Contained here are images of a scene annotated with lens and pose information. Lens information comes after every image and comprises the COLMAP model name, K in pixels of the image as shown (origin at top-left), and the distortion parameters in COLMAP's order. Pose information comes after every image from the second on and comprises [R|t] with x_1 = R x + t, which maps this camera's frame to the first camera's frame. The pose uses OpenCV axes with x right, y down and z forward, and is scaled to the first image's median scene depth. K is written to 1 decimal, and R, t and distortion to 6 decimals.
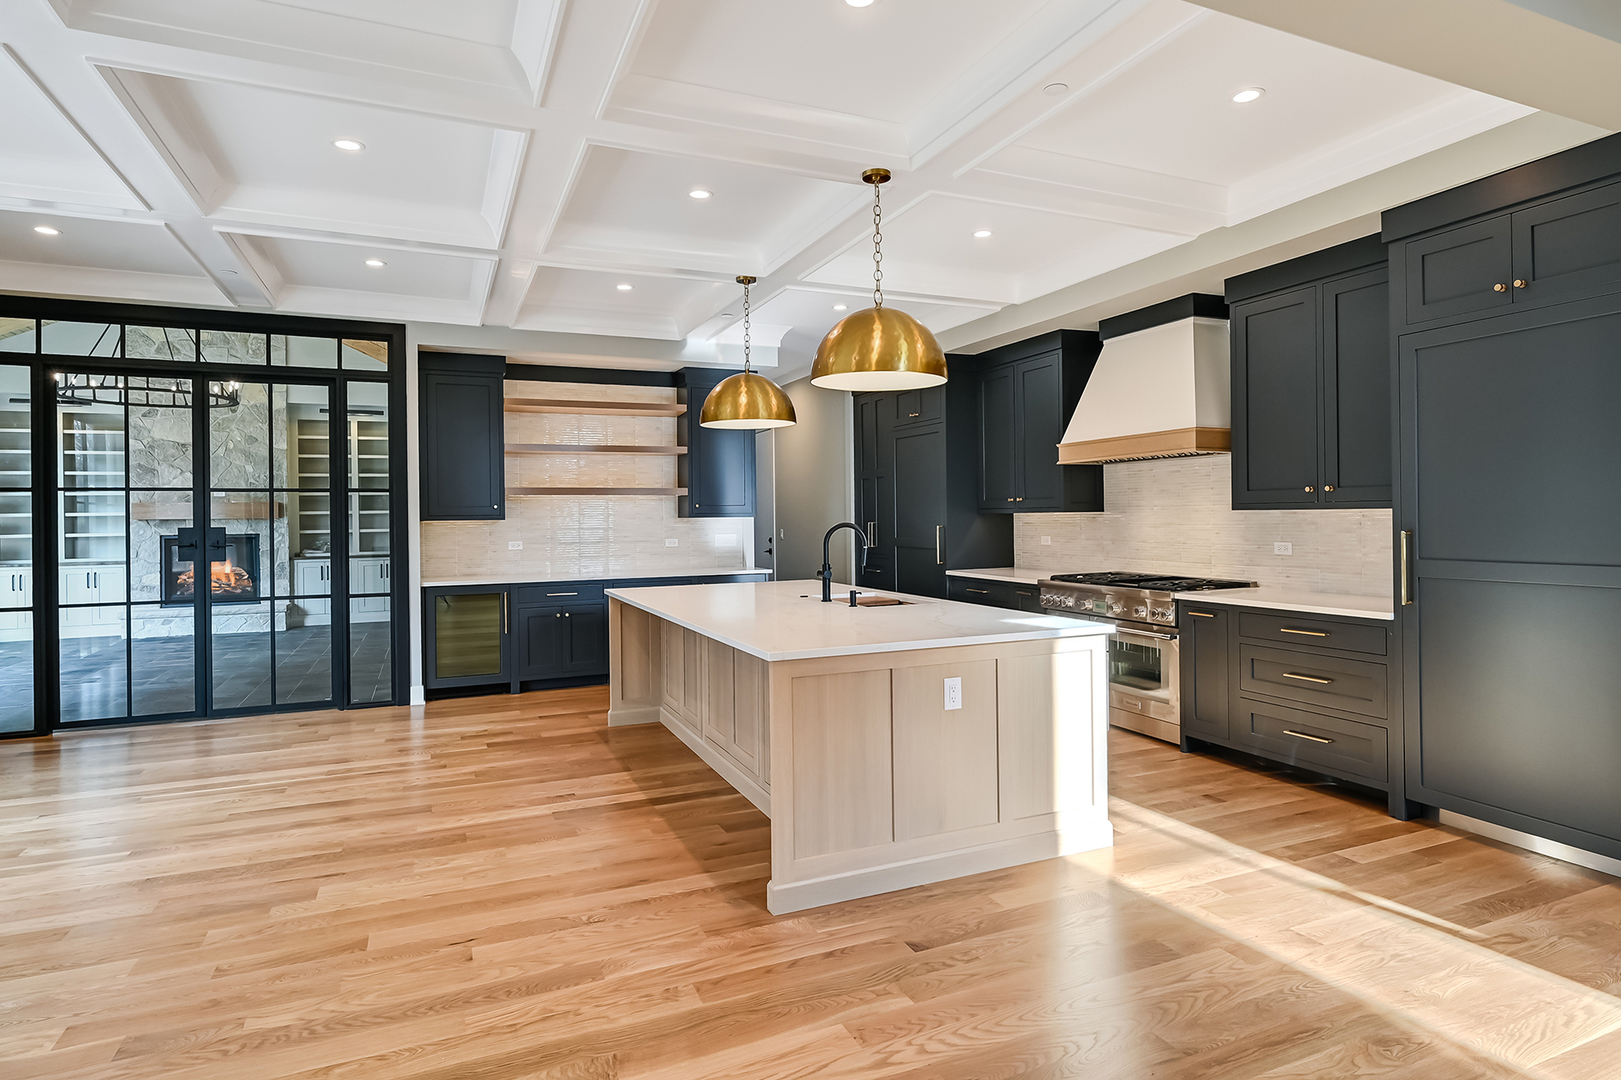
lens RADIAL K [[859.6, 0, 811.1], [0, 859.6, 517.2], [0, 0, 1]] dist [-0.000251, -0.000555]
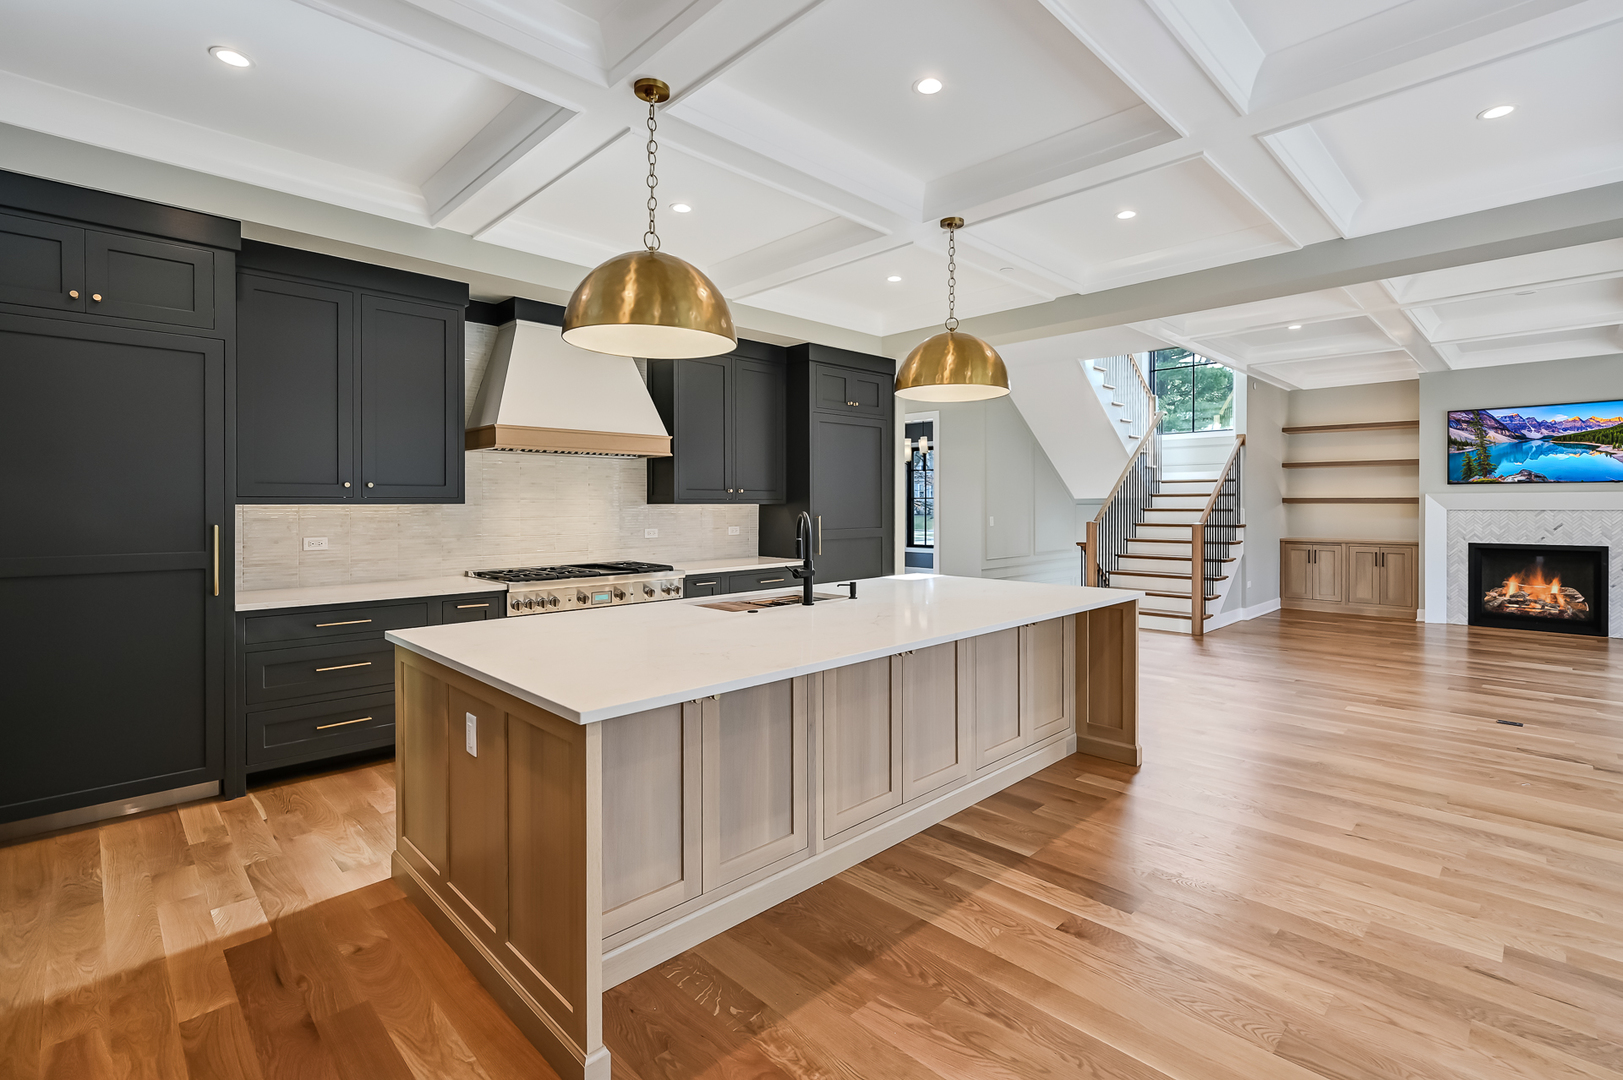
lens RADIAL K [[752.7, 0, 815.1], [0, 752.7, 504.4], [0, 0, 1]] dist [0.001035, 0.000491]
pose [[-0.358269, 0.010976, 0.933554, -0.771881], [0.005885, 0.999938, -0.009499, 0.004857], [-0.933600, 0.002091, -0.358311, 1.421790]]
